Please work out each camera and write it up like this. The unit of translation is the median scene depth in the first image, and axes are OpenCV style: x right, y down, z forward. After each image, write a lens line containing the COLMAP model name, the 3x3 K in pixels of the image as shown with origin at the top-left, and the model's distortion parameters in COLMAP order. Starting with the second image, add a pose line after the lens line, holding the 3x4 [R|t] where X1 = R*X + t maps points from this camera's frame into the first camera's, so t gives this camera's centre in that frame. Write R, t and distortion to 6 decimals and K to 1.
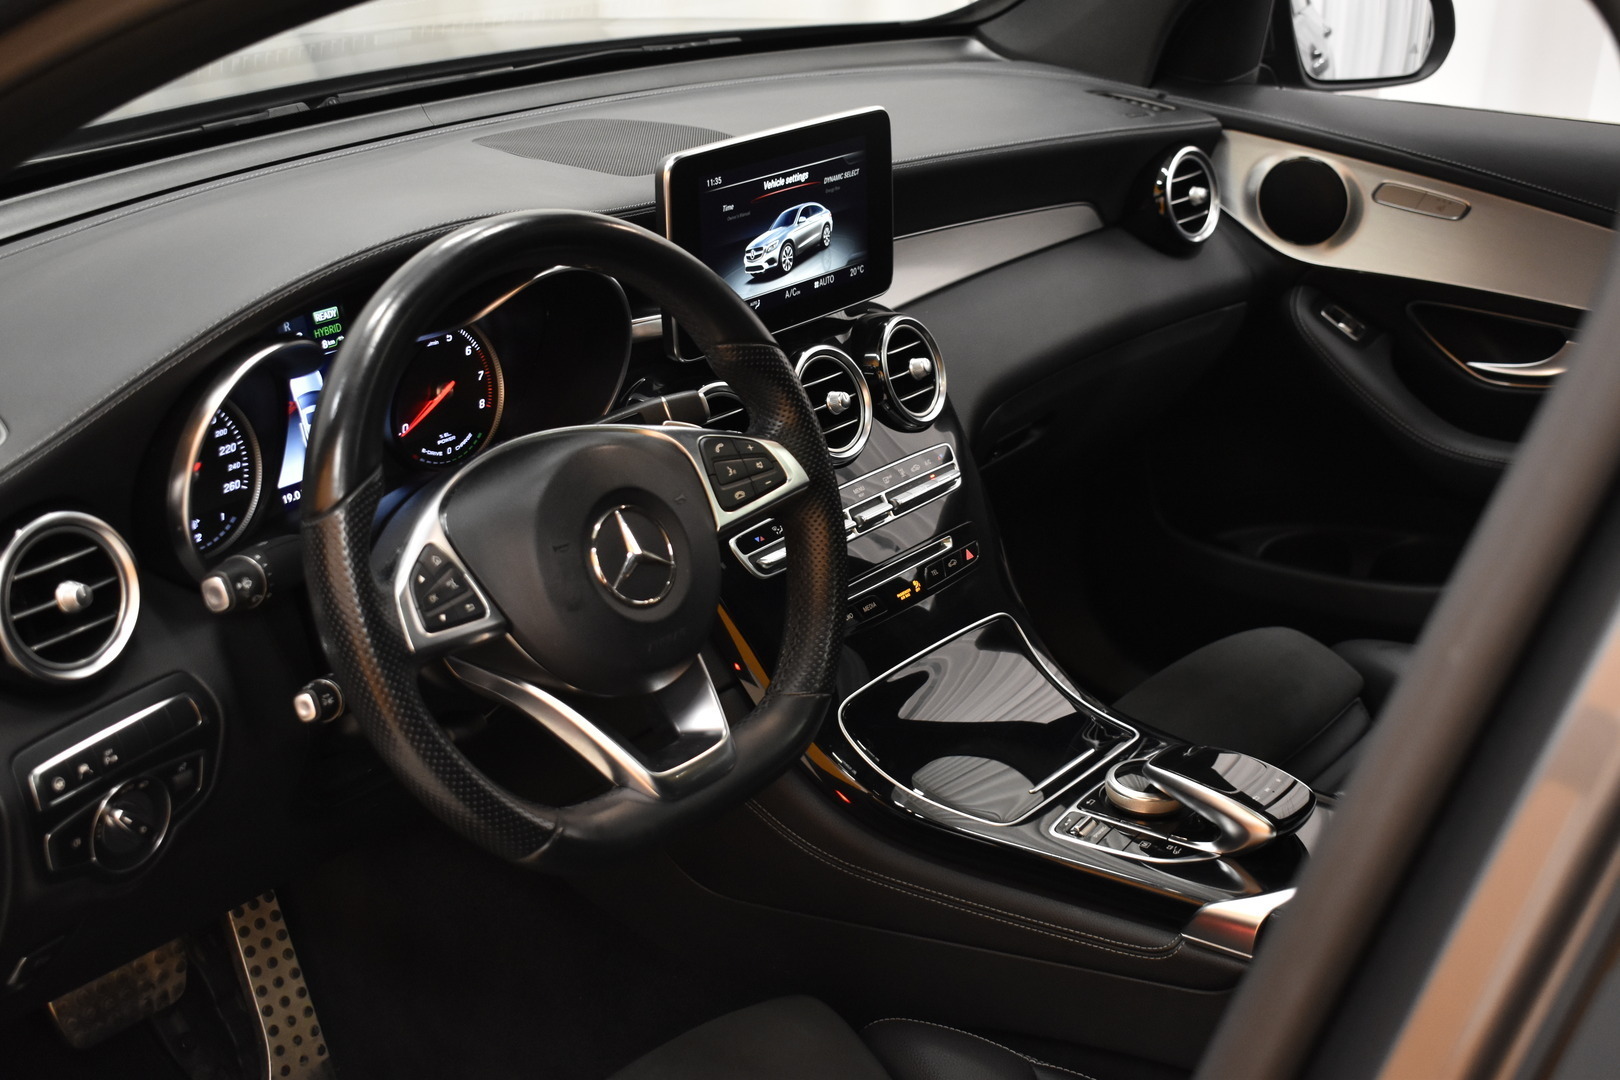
lens RADIAL K [[2237.4, 0, 810.6], [0, 2237.4, 542.2], [0, 0, 1]] dist [0.007617, 0.000000]
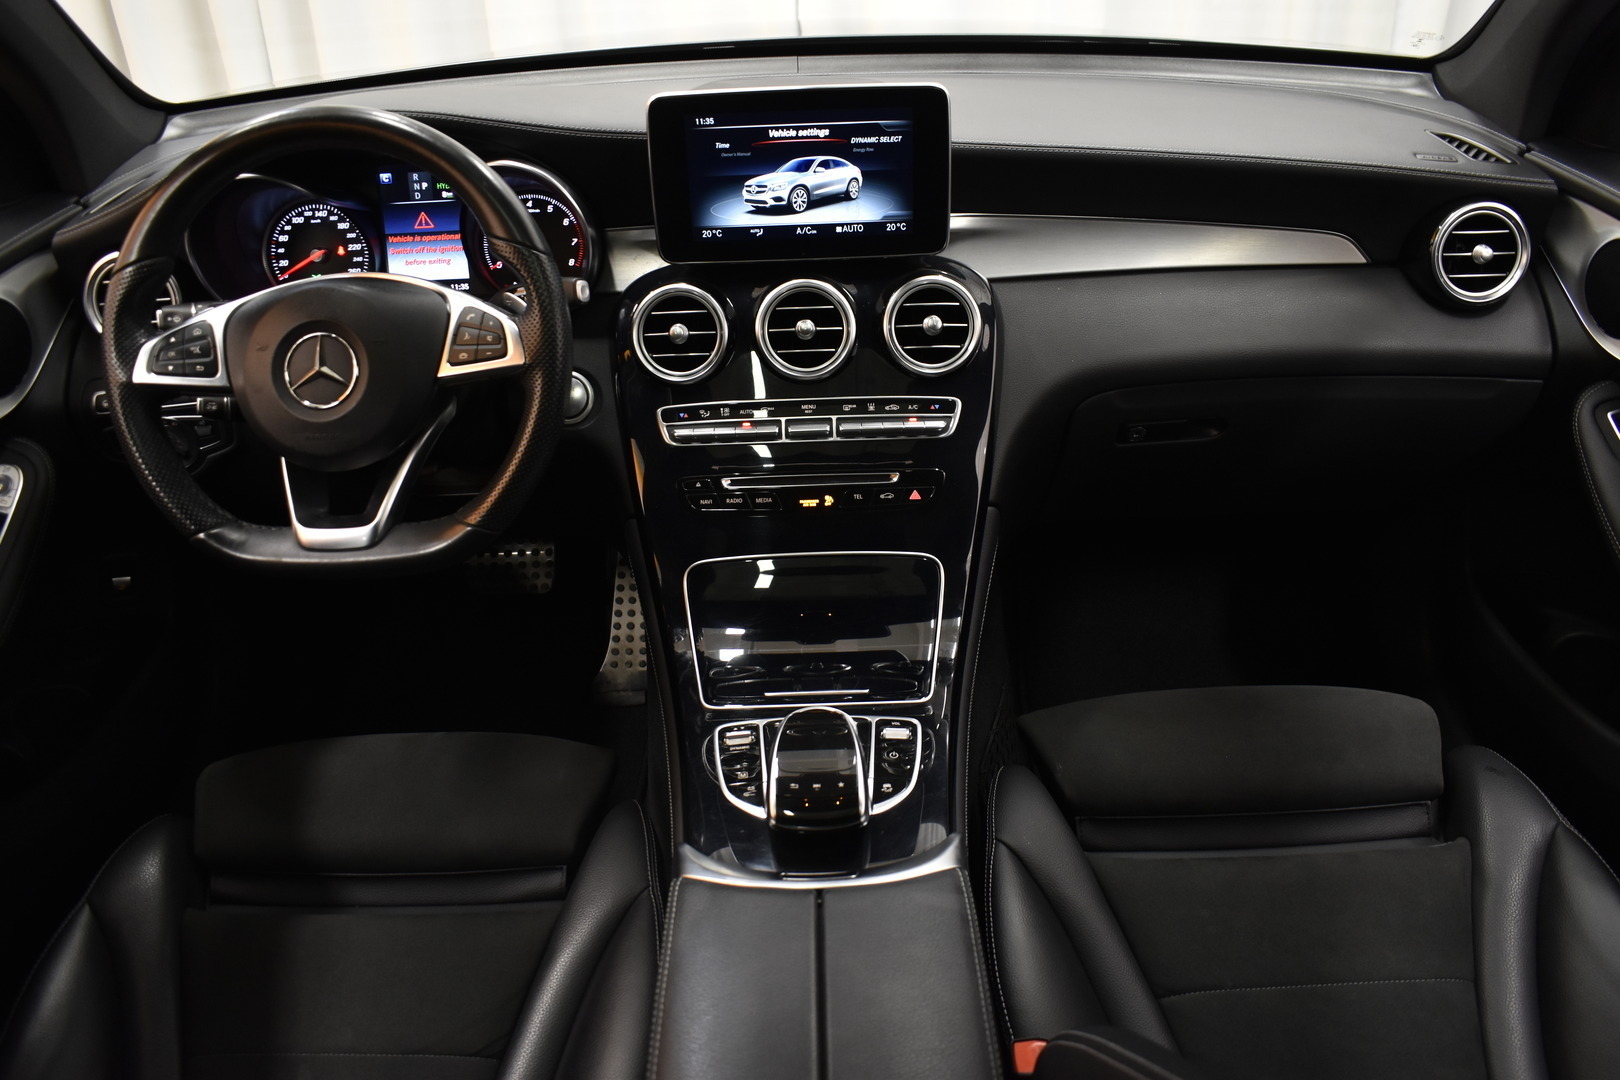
lens RADIAL K [[1271.9, 0, 806.3], [0, 1271.9, 542.0], [0, 0, 1]] dist [-0.084899, 0.004316]
pose [[0.621998, 0.357751, -0.696515, 0.516458], [-0.255522, 0.933566, 0.251322, -0.125716], [0.740153, 0.021653, 0.672089, 0.552140]]
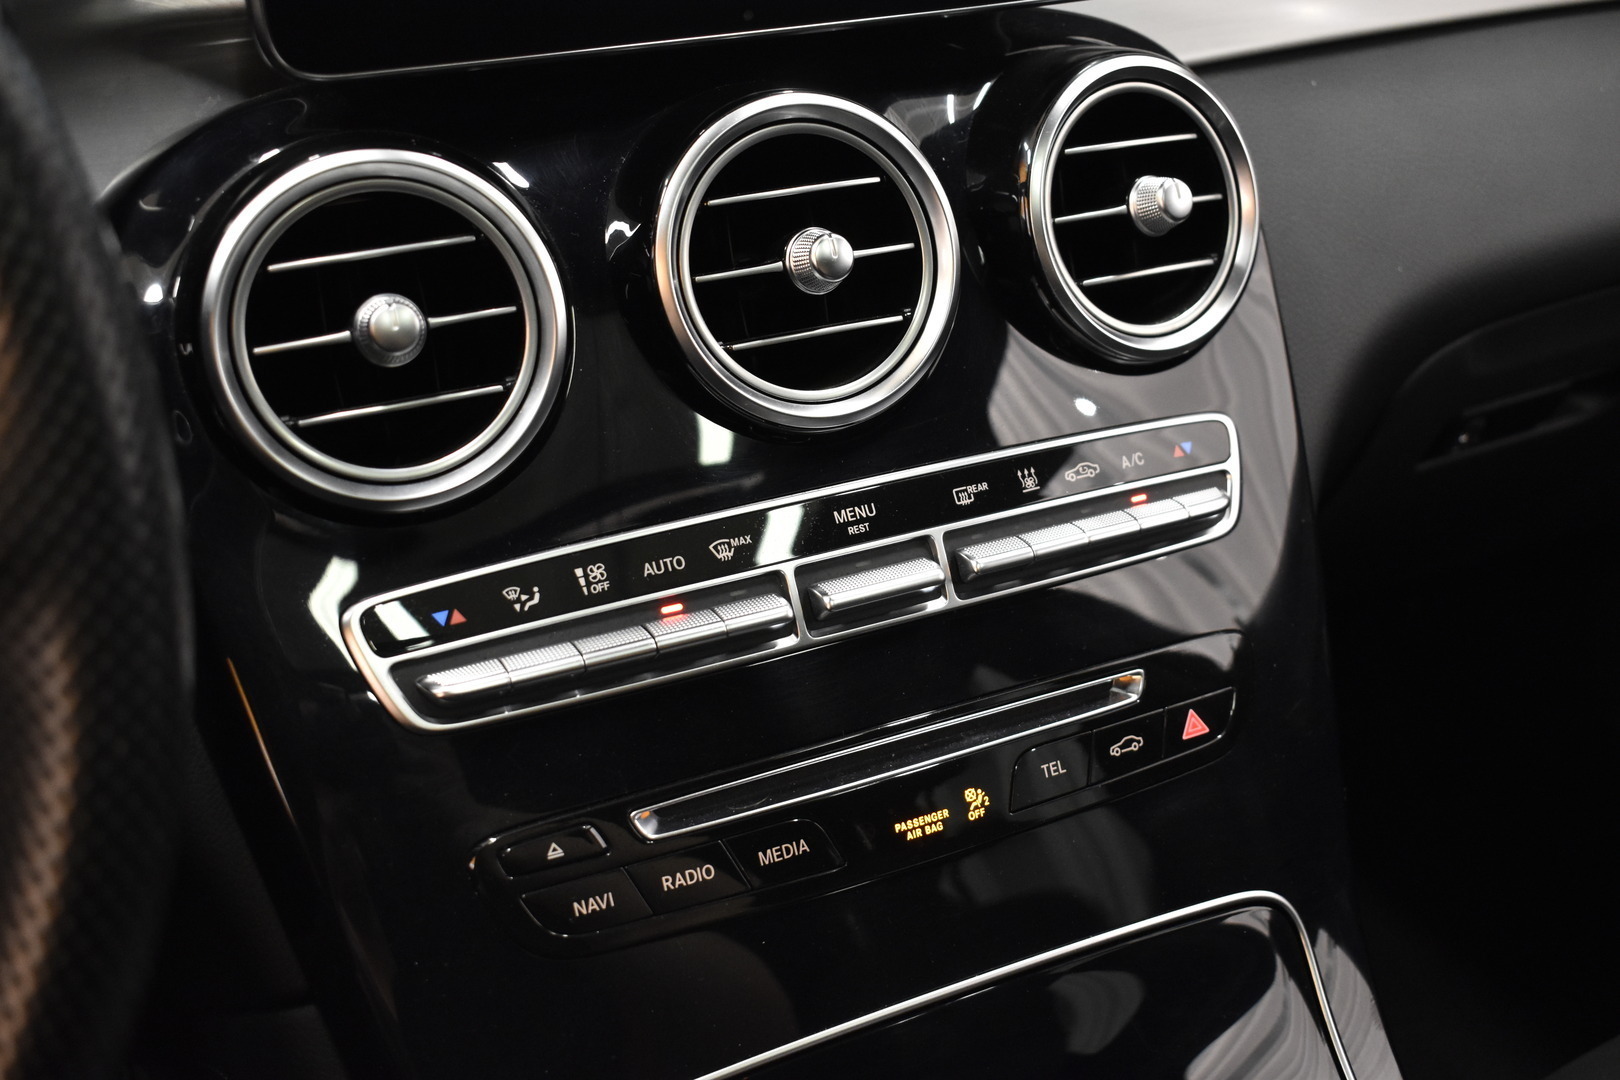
lens RADIAL K [[1886.1, 0, 813.8], [0, 1886.1, 537.0], [0, 0, 1]] dist [-0.032404, 0.000000]
pose [[0.904990, 0.199602, -0.375701, 0.130644], [-0.159057, 0.977808, 0.136351, -0.060188], [0.394580, -0.063639, 0.916655, 0.723353]]
